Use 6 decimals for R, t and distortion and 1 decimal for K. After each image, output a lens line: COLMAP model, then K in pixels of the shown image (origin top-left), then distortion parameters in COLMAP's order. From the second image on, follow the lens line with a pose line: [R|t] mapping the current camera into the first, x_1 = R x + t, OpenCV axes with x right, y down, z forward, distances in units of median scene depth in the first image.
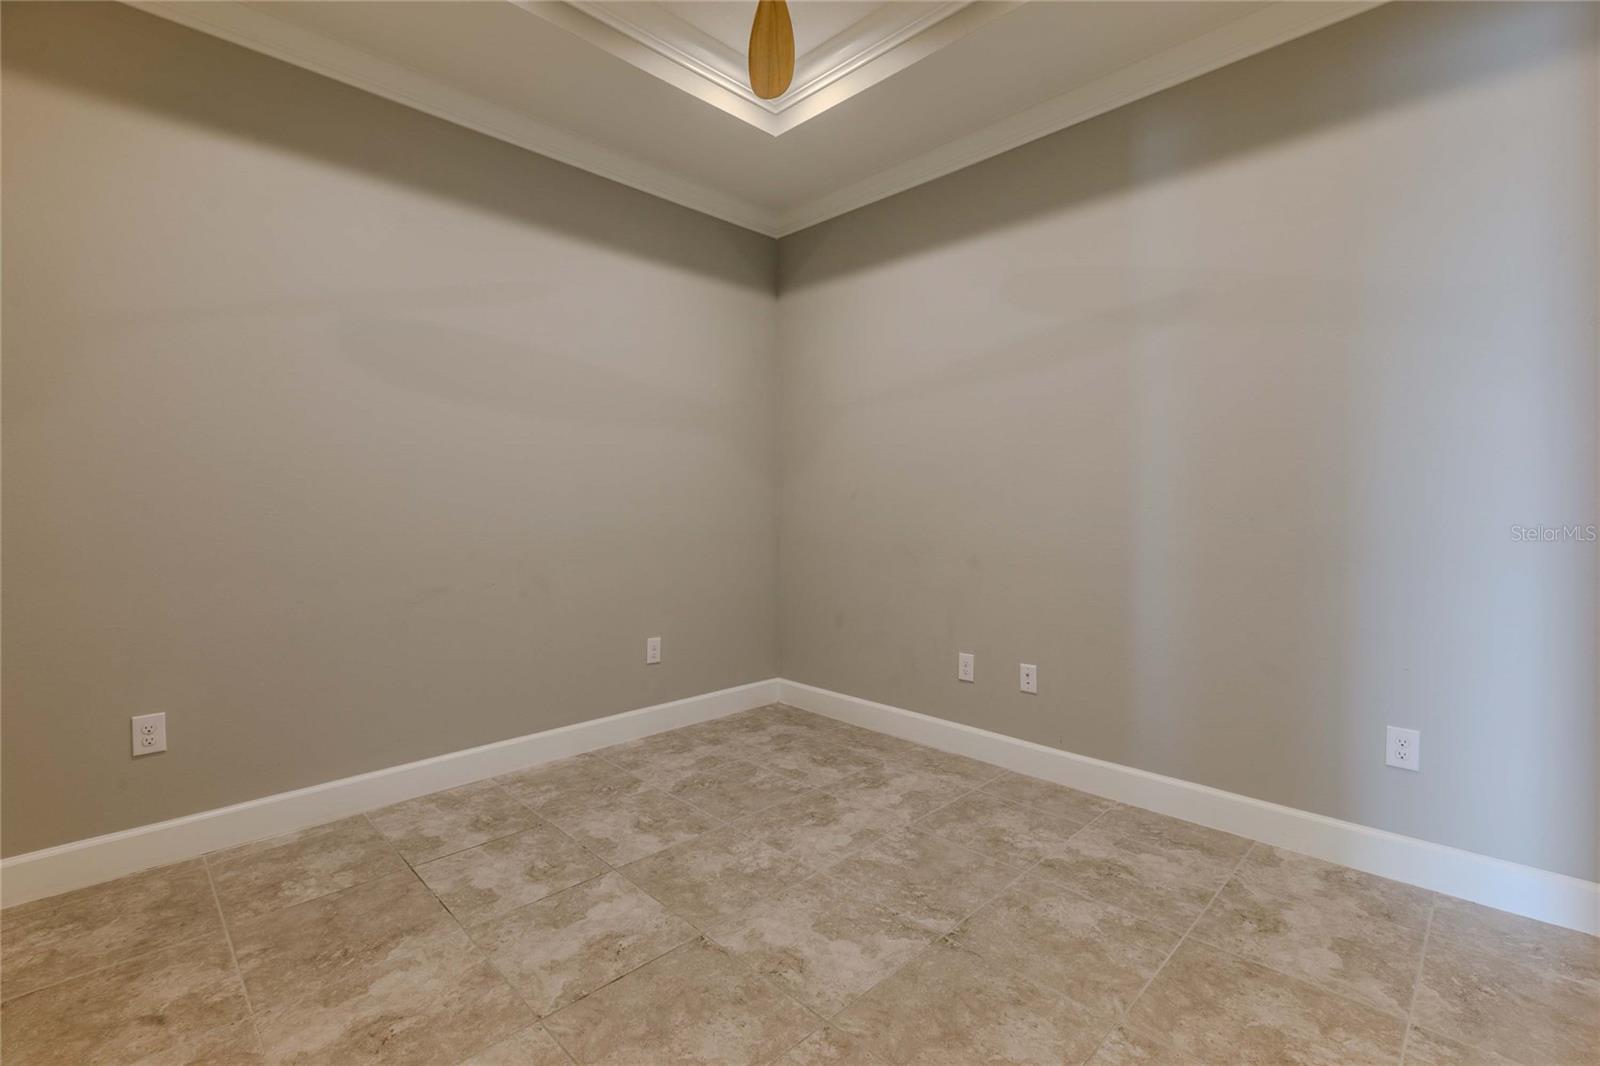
lens RADIAL K [[707.4, 0, 794.6], [0, 707.4, 515.7], [0, 0, 1]] dist [0.000420, -0.000738]
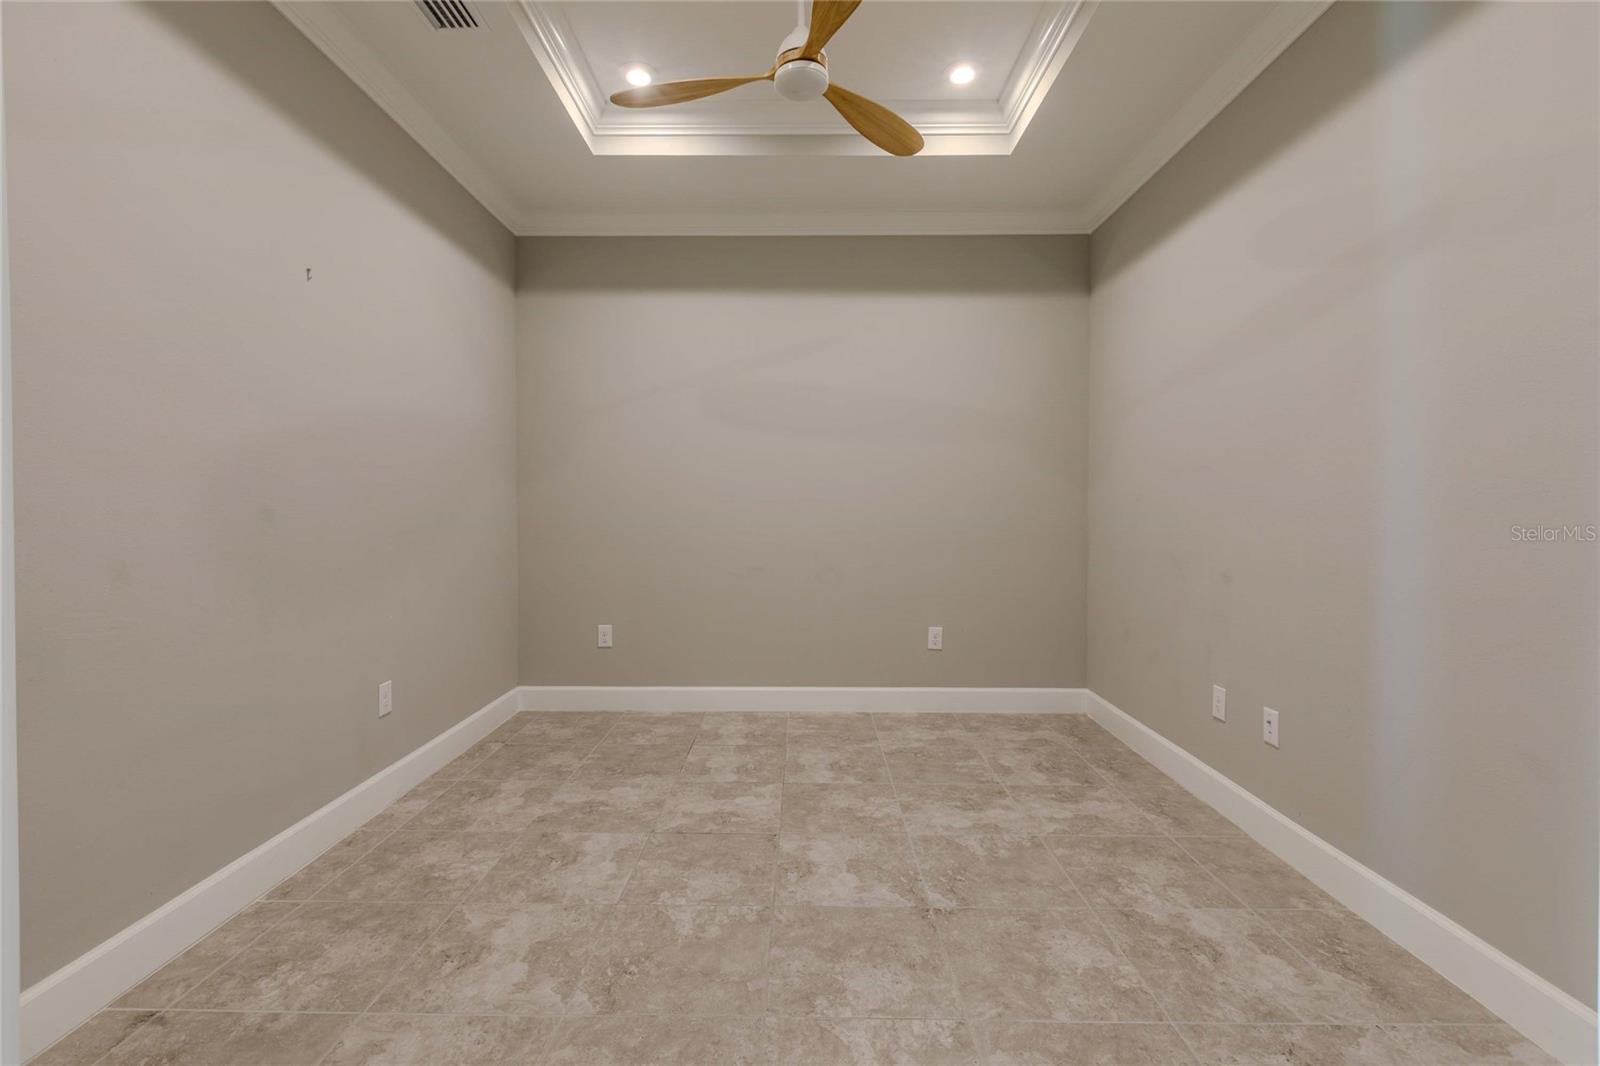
lens RADIAL K [[707.4, 0, 794.6], [0, 707.4, 515.7], [0, 0, 1]] dist [0.000420, -0.000738]
pose [[0.702863, 0.007383, -0.711287, 0.630540], [-0.011486, 0.999934, -0.000971, -0.001751], [0.711233, 0.008853, 0.702901, 0.065695]]
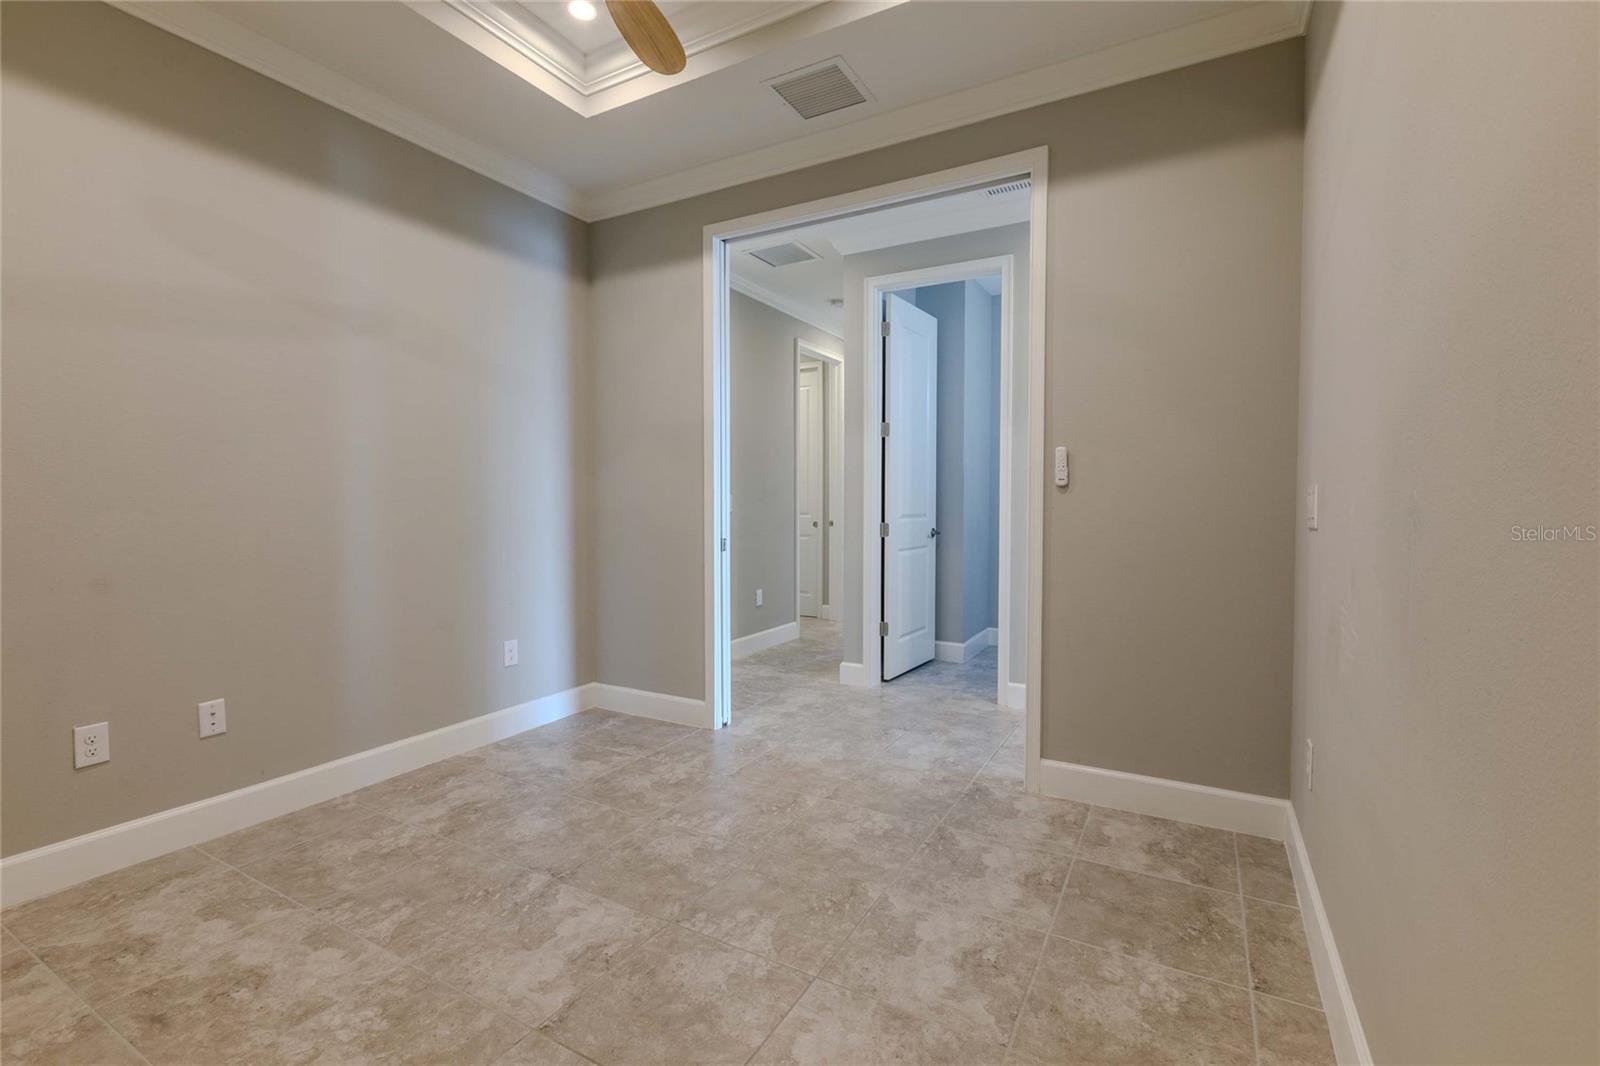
lens RADIAL K [[707.4, 0, 794.6], [0, 707.4, 515.7], [0, 0, 1]] dist [0.000420, -0.000738]
pose [[-0.272749, -0.018566, 0.961906, -0.751231], [0.012461, 0.999662, 0.022828, -0.012069], [-0.962005, 0.018212, -0.272425, 0.704462]]
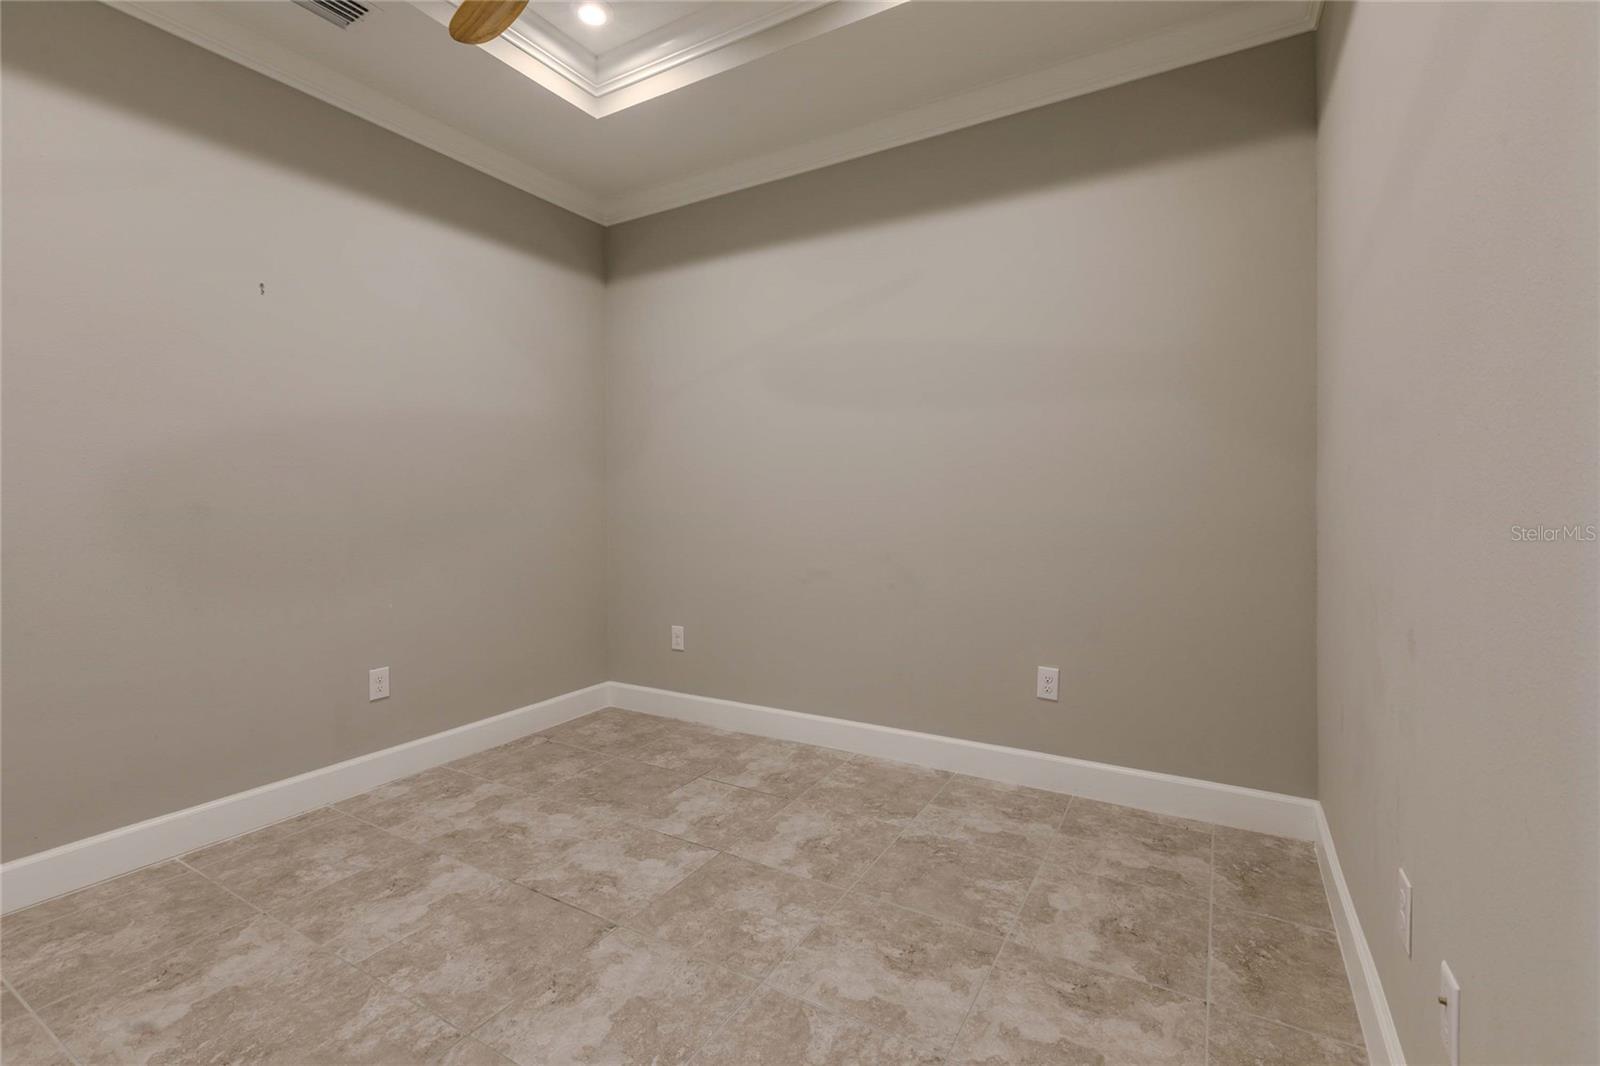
lens RADIAL K [[707.4, 0, 794.6], [0, 707.4, 515.7], [0, 0, 1]] dist [0.000420, -0.000738]
pose [[0.254226, 0.017634, -0.966984, 0.686421], [-0.006663, 0.999842, 0.016482, -0.009655], [0.967122, 0.002252, 0.254303, 0.749560]]
